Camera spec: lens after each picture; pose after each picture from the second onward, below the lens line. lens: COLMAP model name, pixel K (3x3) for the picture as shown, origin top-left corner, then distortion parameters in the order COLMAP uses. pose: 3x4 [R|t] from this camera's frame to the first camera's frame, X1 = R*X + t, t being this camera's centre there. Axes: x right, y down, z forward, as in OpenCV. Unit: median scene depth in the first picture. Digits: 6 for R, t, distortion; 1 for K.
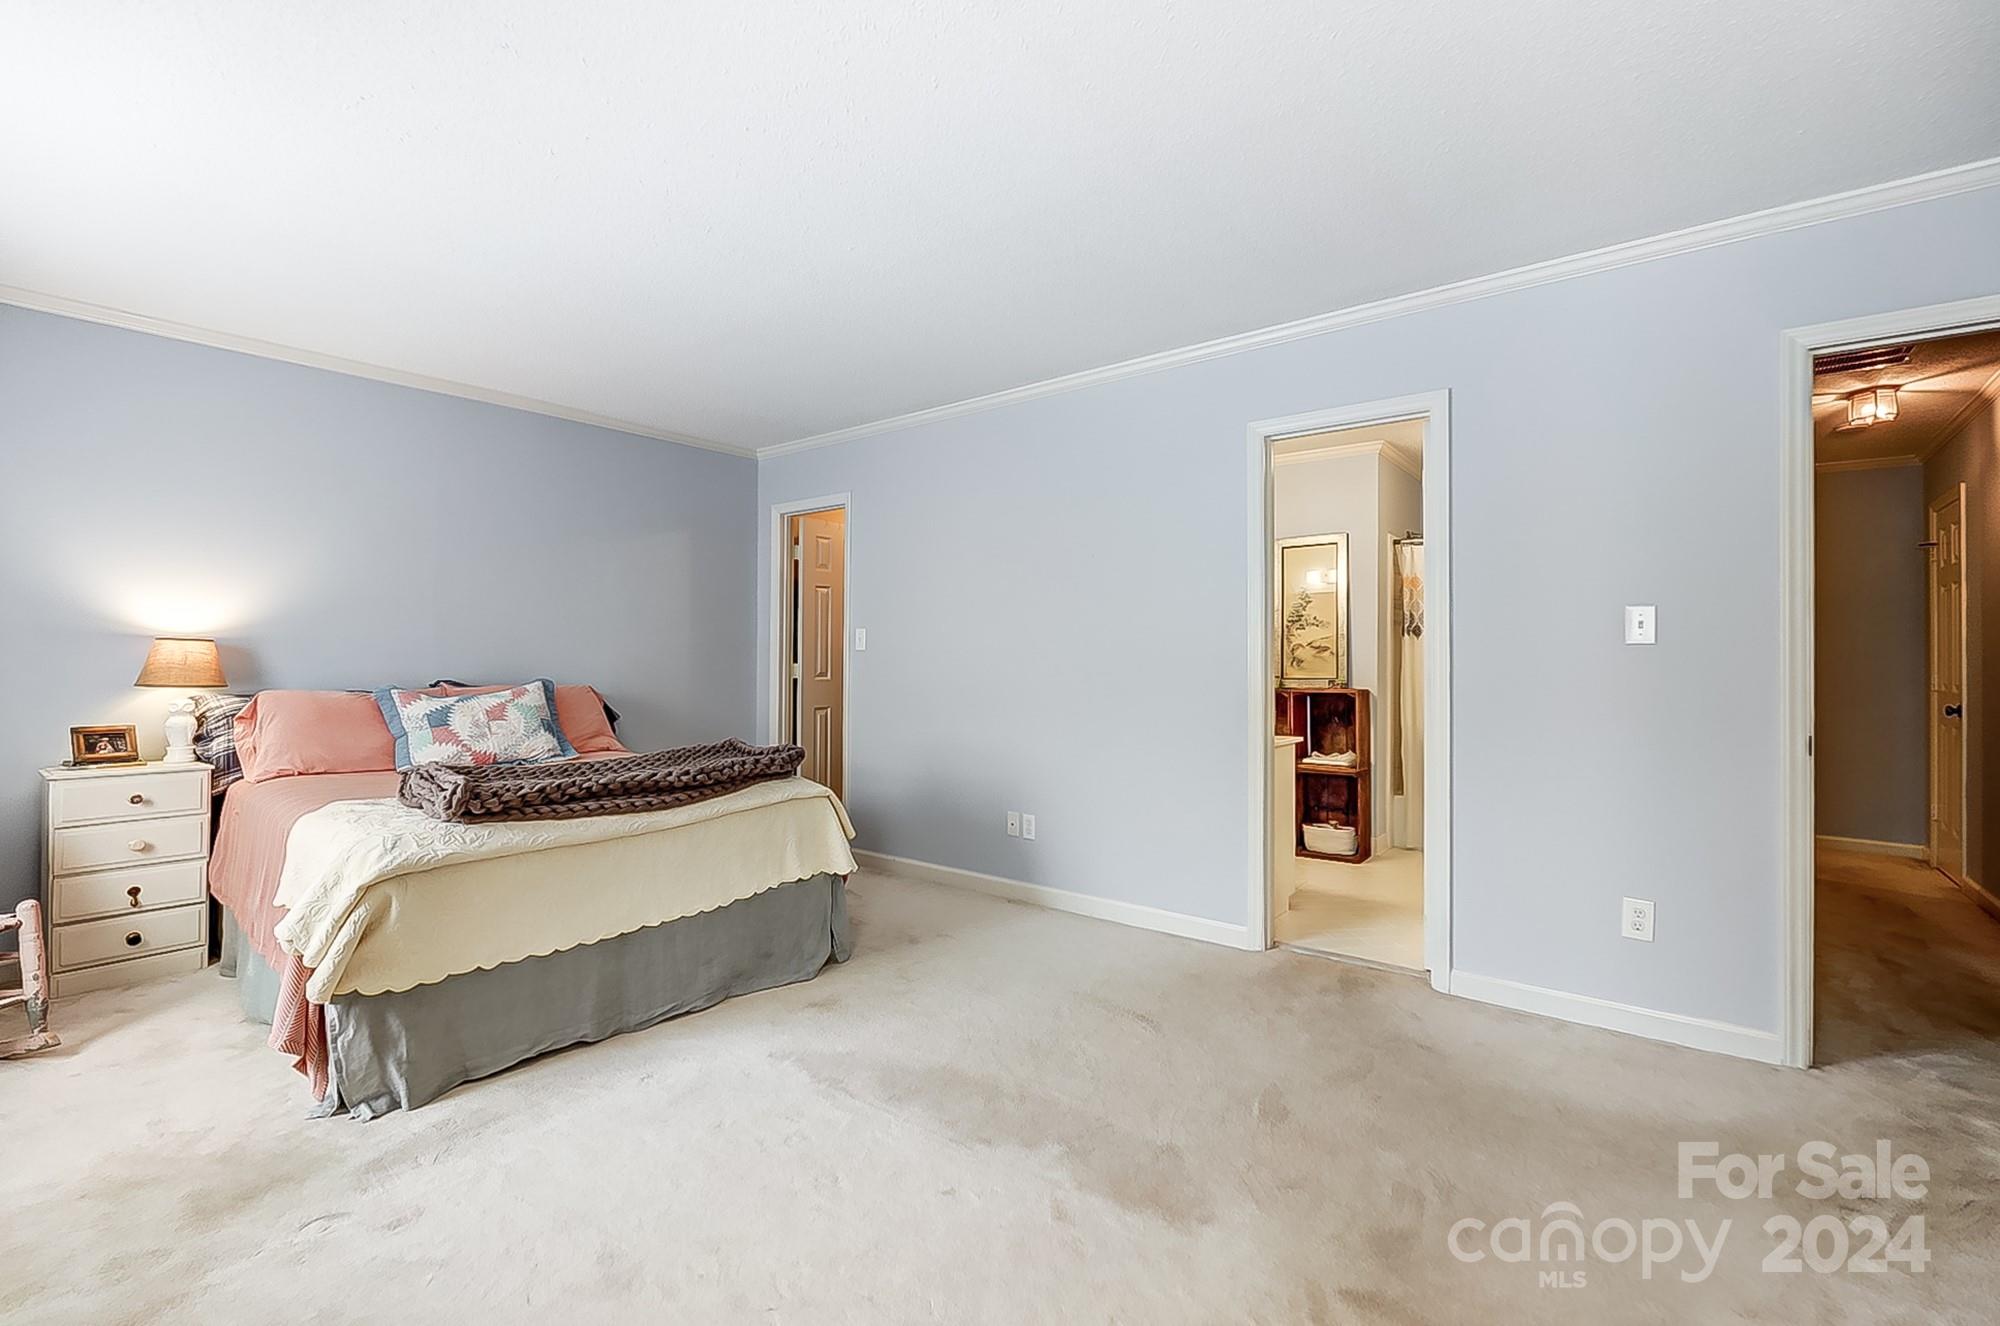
lens RADIAL K [[905.1, 0, 994.2], [0, 905.1, 652.4], [0, 0, 1]] dist [0.025315, 0.000105]
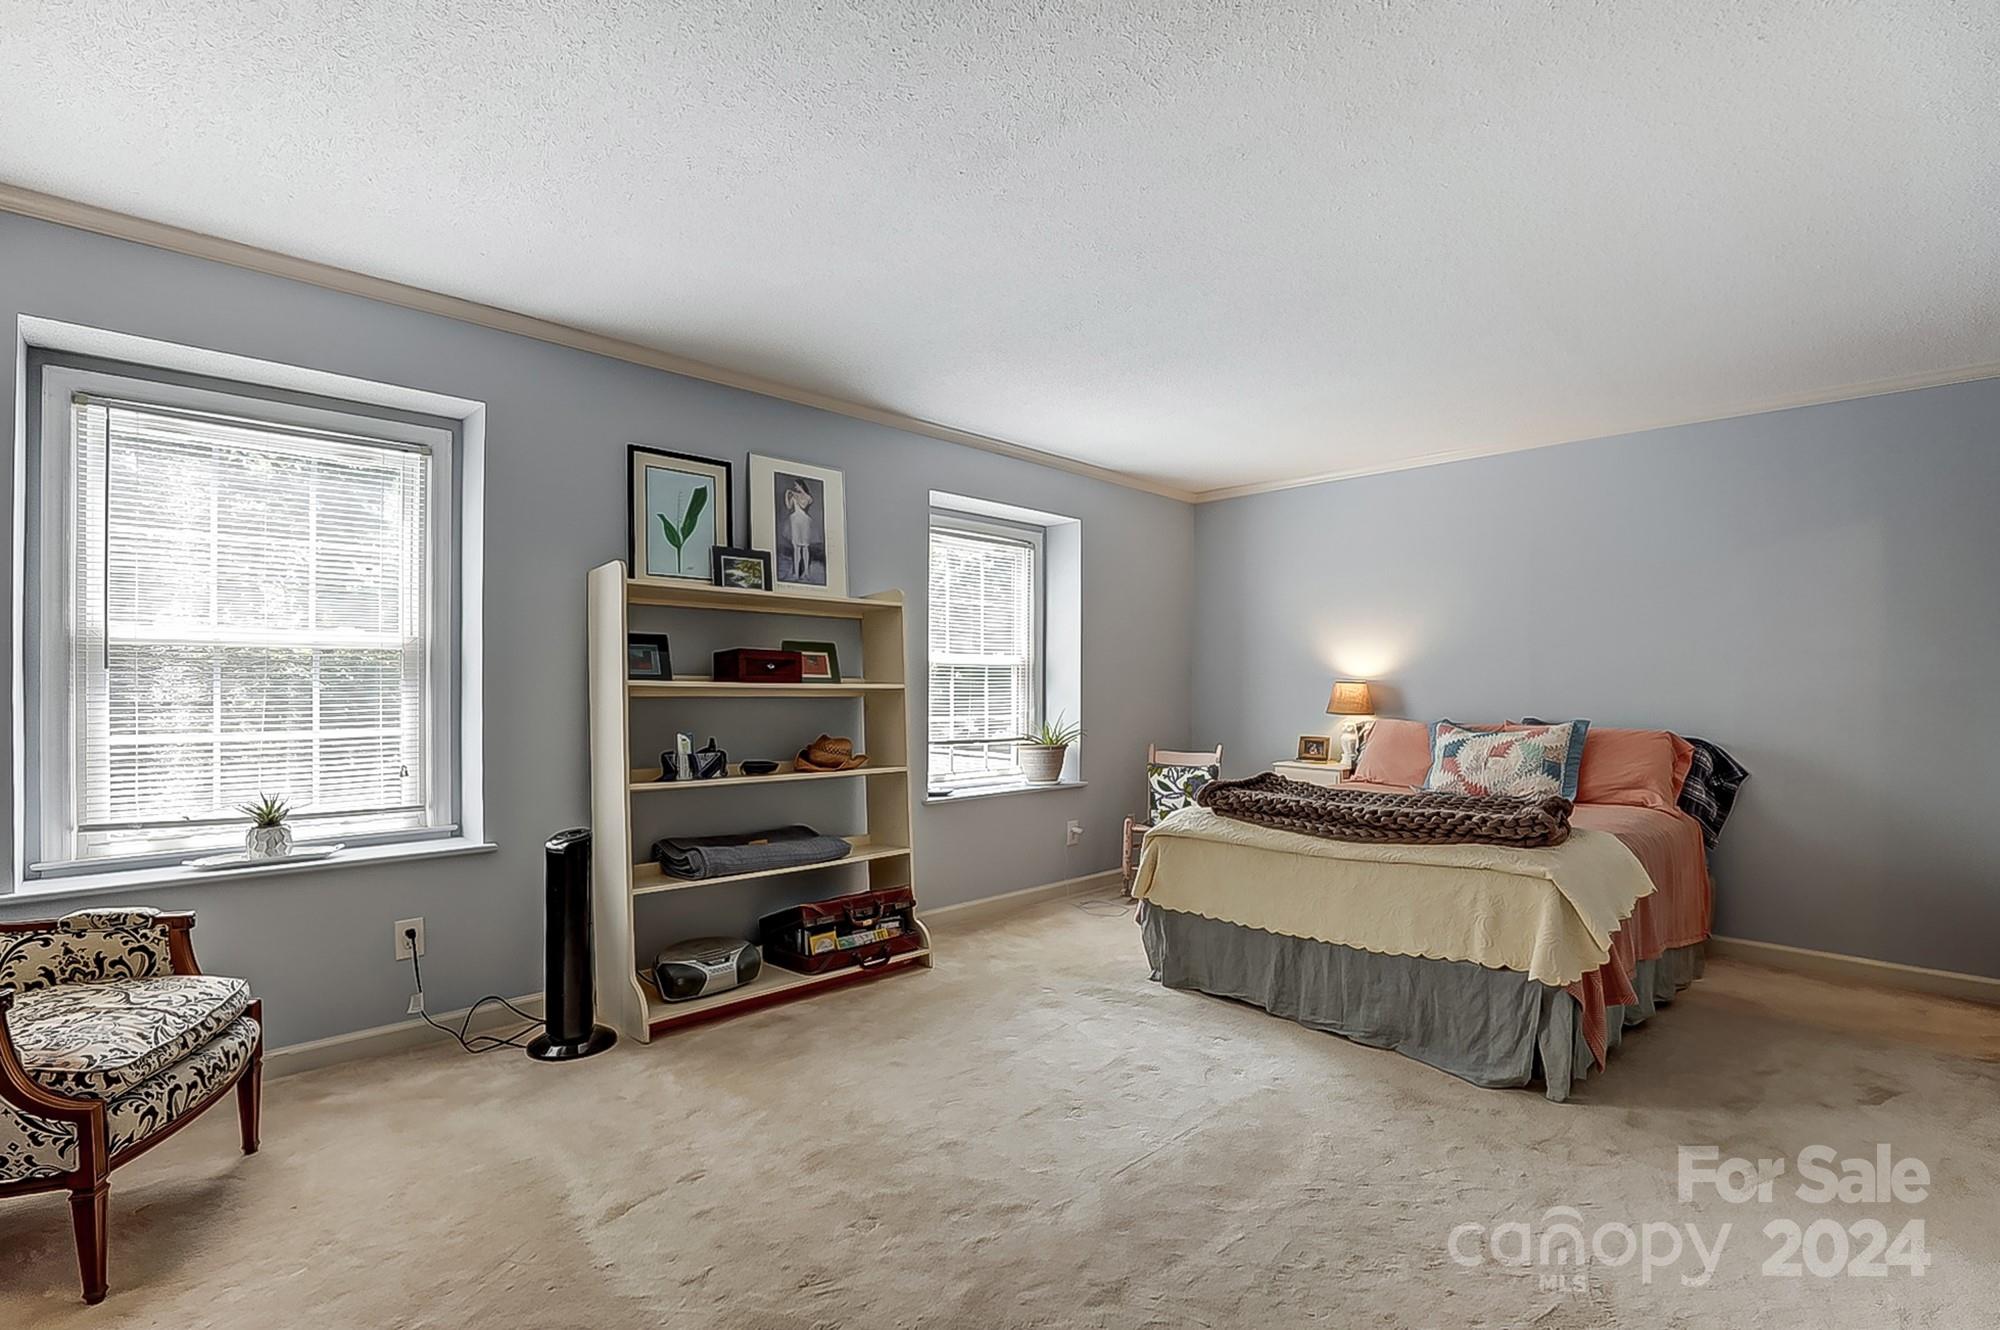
lens RADIAL K [[915.2, 0, 1008.2], [0, 915.2, 676.5], [0, 0, 1]] dist [-0.003719, -0.000161]
pose [[-0.108876, -0.010275, -0.994002, 0.751954], [-0.000482, 0.999947, -0.010284, -0.009621], [0.994055, -0.000641, -0.108875, 0.722732]]
